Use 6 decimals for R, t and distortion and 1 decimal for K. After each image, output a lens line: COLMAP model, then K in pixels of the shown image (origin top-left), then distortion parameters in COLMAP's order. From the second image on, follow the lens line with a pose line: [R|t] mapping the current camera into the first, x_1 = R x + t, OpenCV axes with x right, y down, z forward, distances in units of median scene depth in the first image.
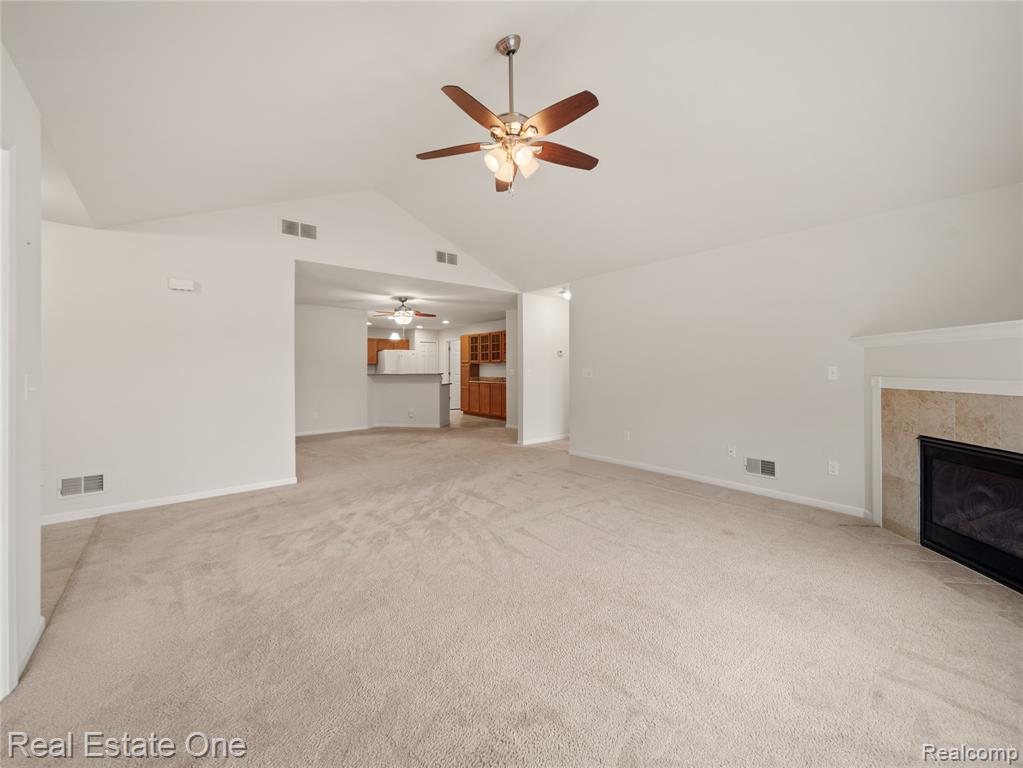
lens RADIAL K [[409.7, 0, 512.9], [0, 409.7, 370.7], [0, 0, 1]] dist [-0.000251, -0.000020]
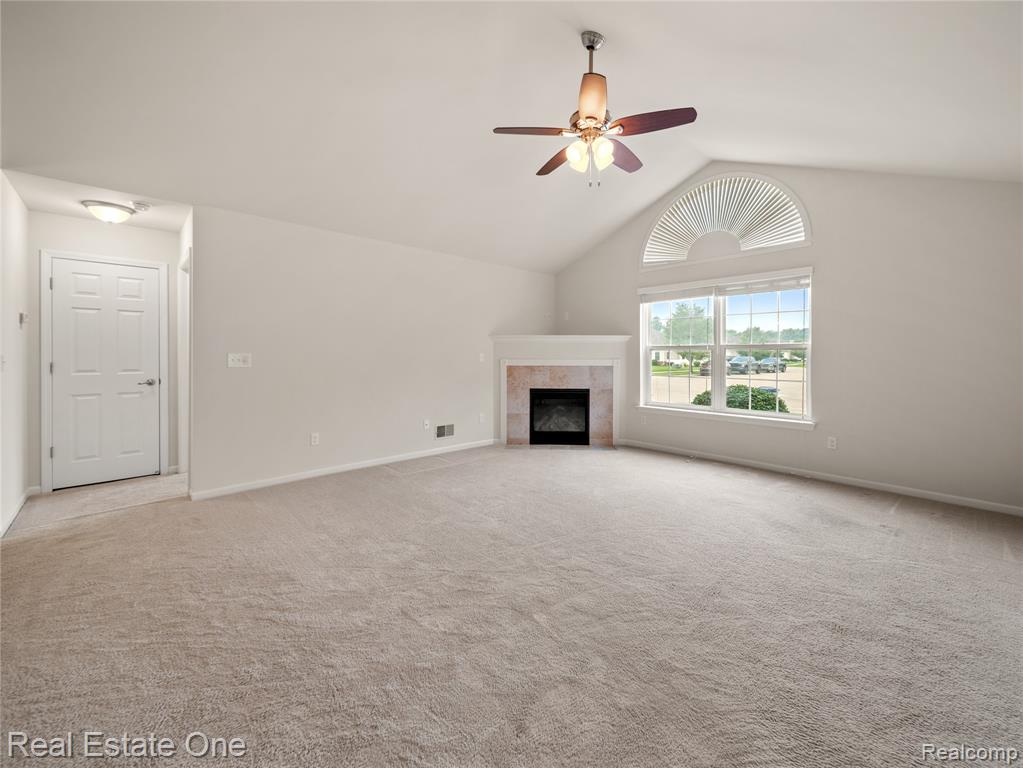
lens RADIAL K [[416.0, 0, 513.9], [0, 416.0, 353.9], [0, 0, 1]] dist [-0.000754, -0.000178]
pose [[-0.048476, -0.001968, 0.998822, -0.909453], [0.000863, 0.999998, 0.002012, -0.011843], [-0.998824, 0.000959, -0.048474, 1.078405]]
